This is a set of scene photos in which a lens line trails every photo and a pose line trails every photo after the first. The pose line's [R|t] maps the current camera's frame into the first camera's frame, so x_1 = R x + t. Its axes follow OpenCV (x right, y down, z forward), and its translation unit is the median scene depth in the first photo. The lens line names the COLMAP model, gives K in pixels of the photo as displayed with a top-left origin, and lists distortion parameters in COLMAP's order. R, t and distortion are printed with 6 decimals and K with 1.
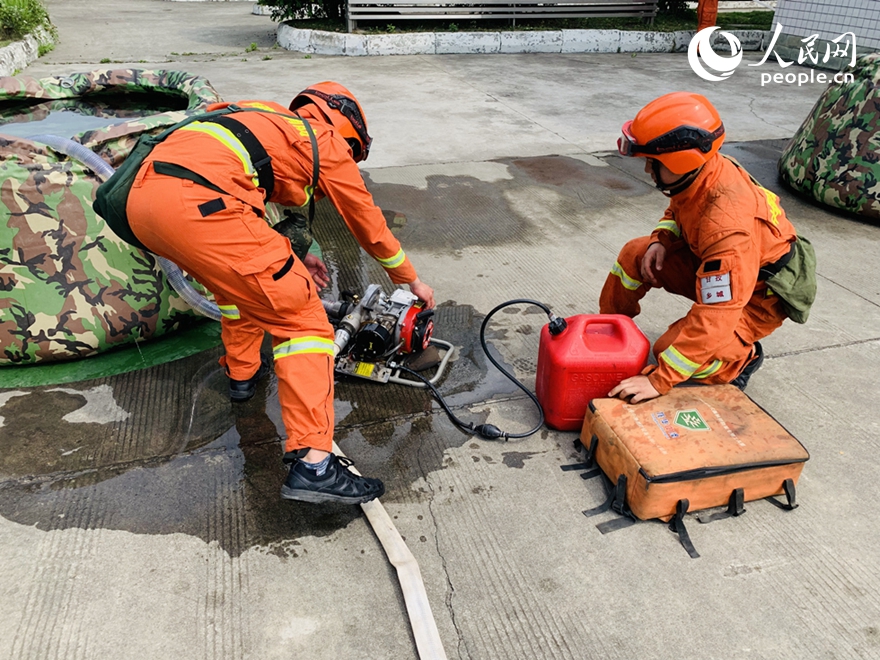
lens RADIAL K [[669.3, 0, 440.2], [0, 669.3, 330.2], [0, 0, 1]] dist [-0.000392, -0.004480]
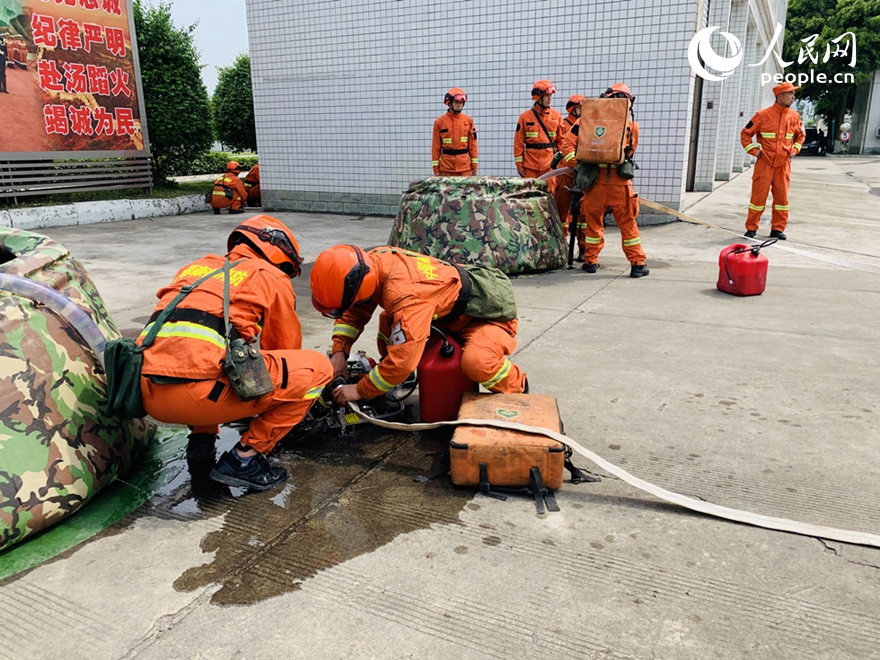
lens RADIAL K [[669.3, 0, 440.9], [0, 669.3, 330.1], [0, 0, 1]] dist [-0.000392, -0.004480]
pose [[0.685914, -0.212203, 0.696054, -0.773171], [0.373526, 0.923576, -0.086519, 0.074369], [-0.624499, 0.319339, 0.712757, 0.032056]]
